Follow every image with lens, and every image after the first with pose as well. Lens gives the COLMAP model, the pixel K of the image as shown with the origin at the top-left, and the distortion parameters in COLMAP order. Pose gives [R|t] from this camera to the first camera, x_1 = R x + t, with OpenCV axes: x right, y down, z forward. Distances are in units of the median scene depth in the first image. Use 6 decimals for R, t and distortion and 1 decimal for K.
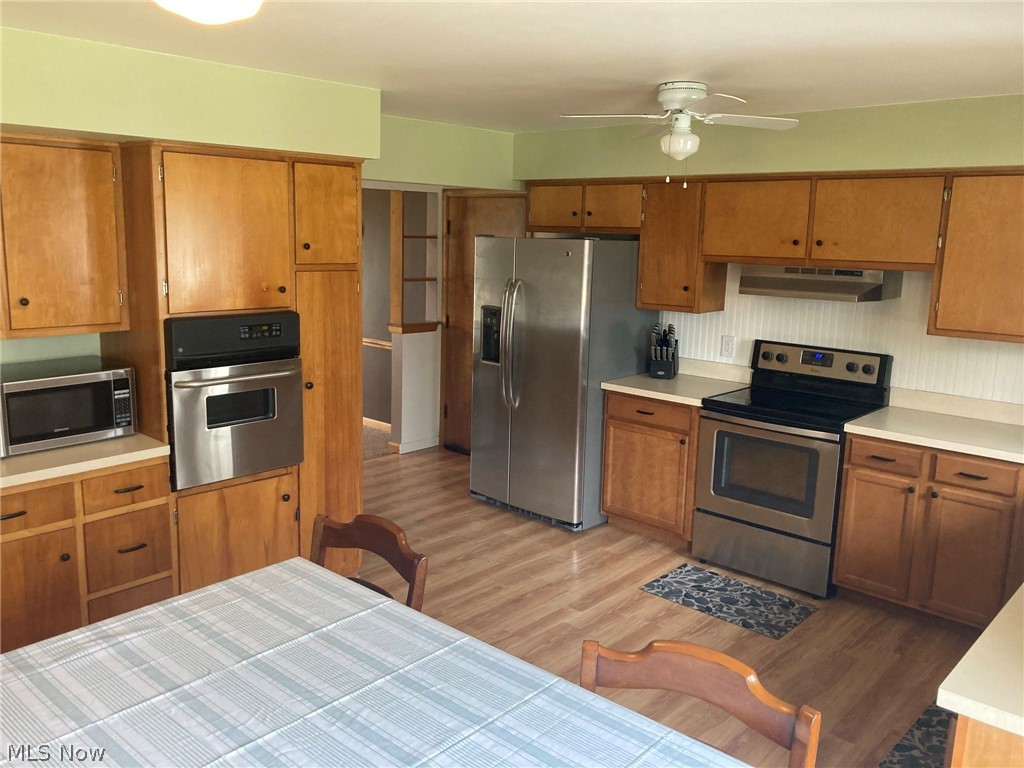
lens RADIAL K [[846.5, 0, 512.0], [0, 846.5, 384.0], [0, 0, 1]] dist [0.007951, -0.000250]
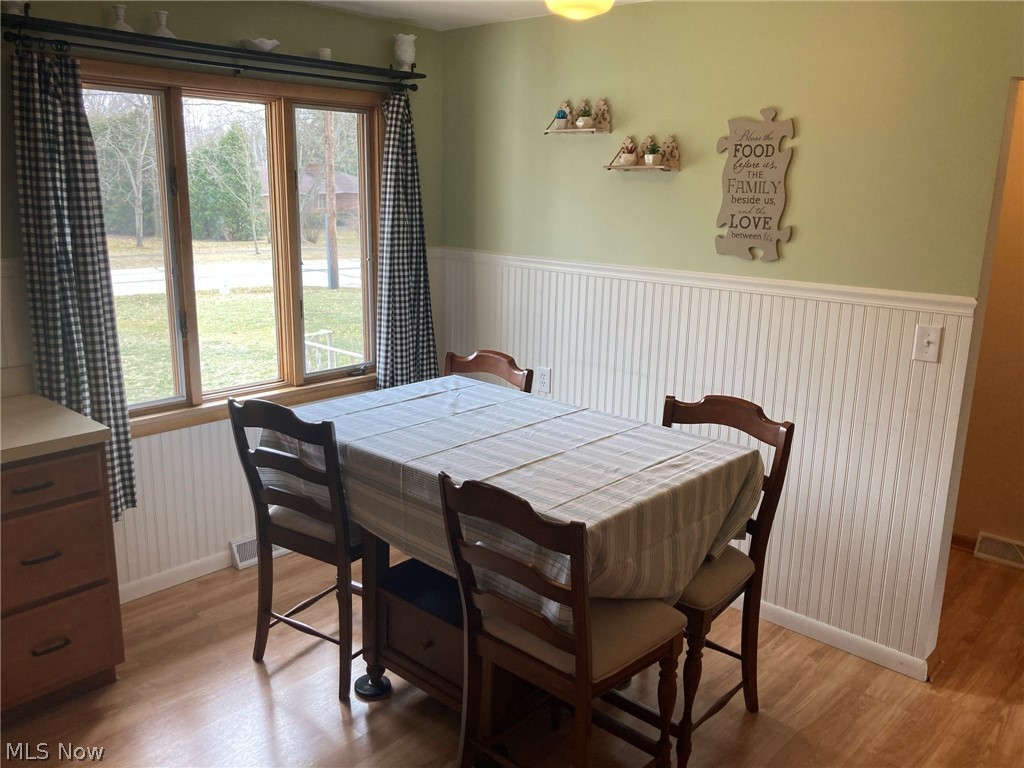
lens RADIAL K [[841.0, 0, 486.7], [0, 841.0, 374.1], [0, 0, 1]] dist [0.090708, -0.143479]
pose [[-0.998905, -0.046592, 0.004164, -0.075197], [-0.041072, 0.916185, 0.398646, -0.151952], [-0.022389, 0.398039, -0.917095, 0.919494]]
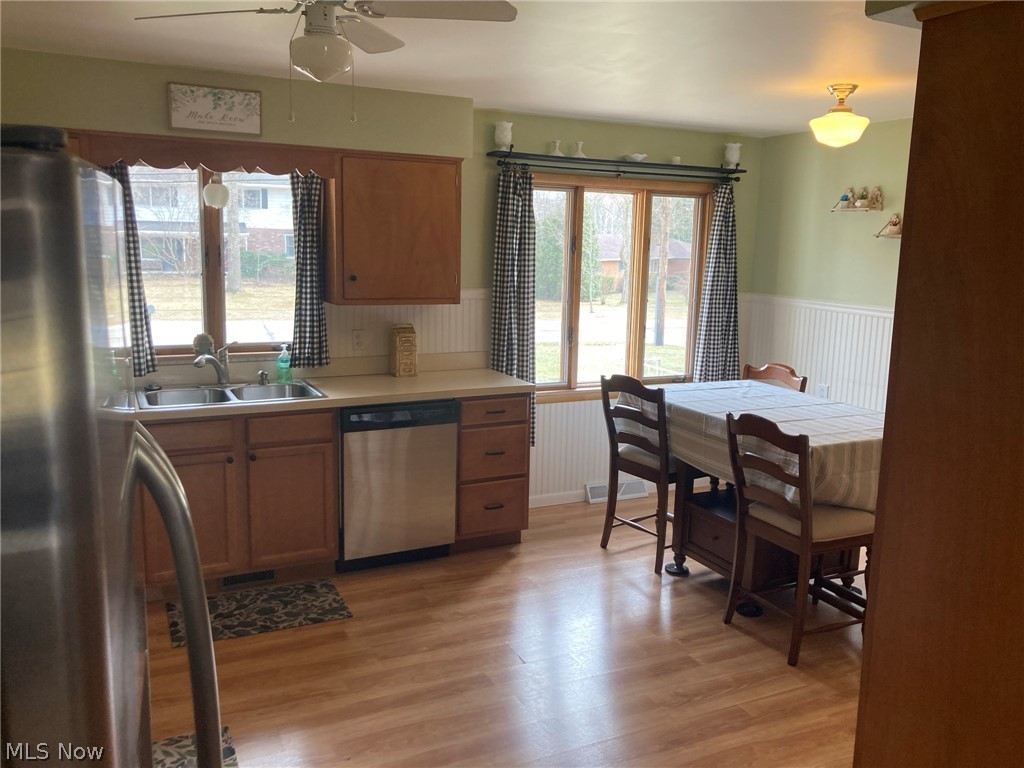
lens RADIAL K [[830.5, 0, 512.0], [0, 830.5, 384.0], [0, 0, 1]] dist [0.077584, -0.155029]
pose [[-0.931189, -0.110693, 0.347324, -0.135664], [0.017325, 0.938267, 0.345478, -0.220510], [-0.364125, 0.327723, -0.871786, 1.291445]]
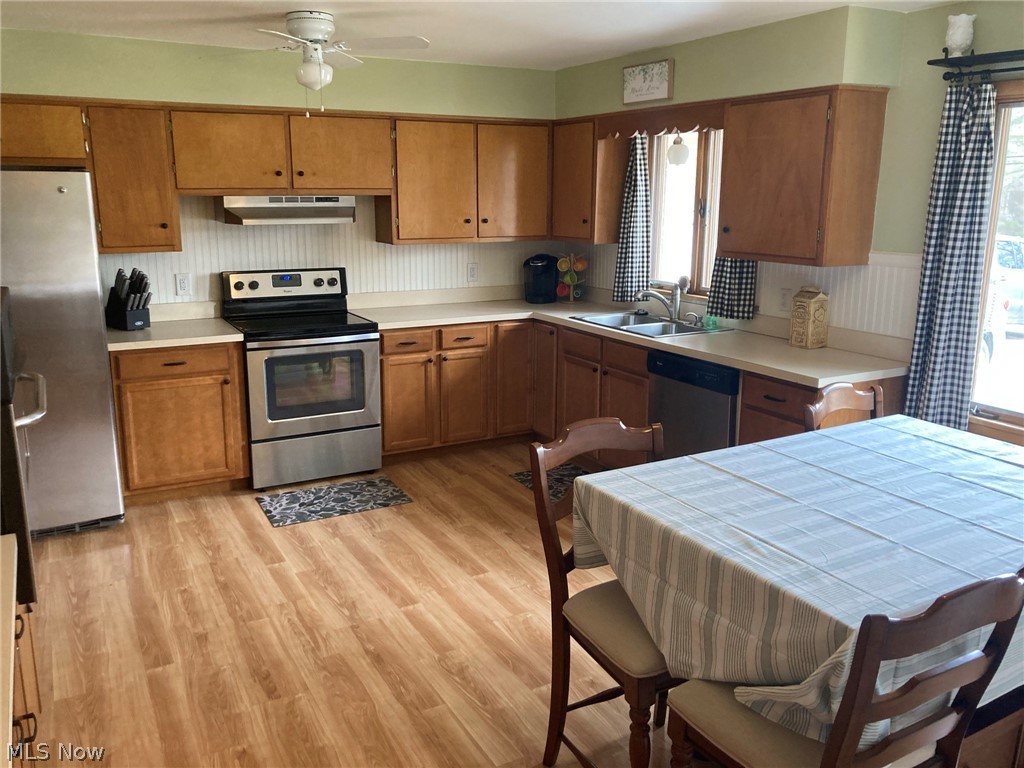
lens RADIAL K [[830.5, 0, 512.0], [0, 830.5, 384.0], [0, 0, 1]] dist [0.077584, -0.155029]
pose [[0.320582, -0.240081, 0.916290, -0.615334], [0.177661, 0.965419, 0.190795, -0.058420], [-0.930410, 0.101624, 0.352149, 0.374359]]
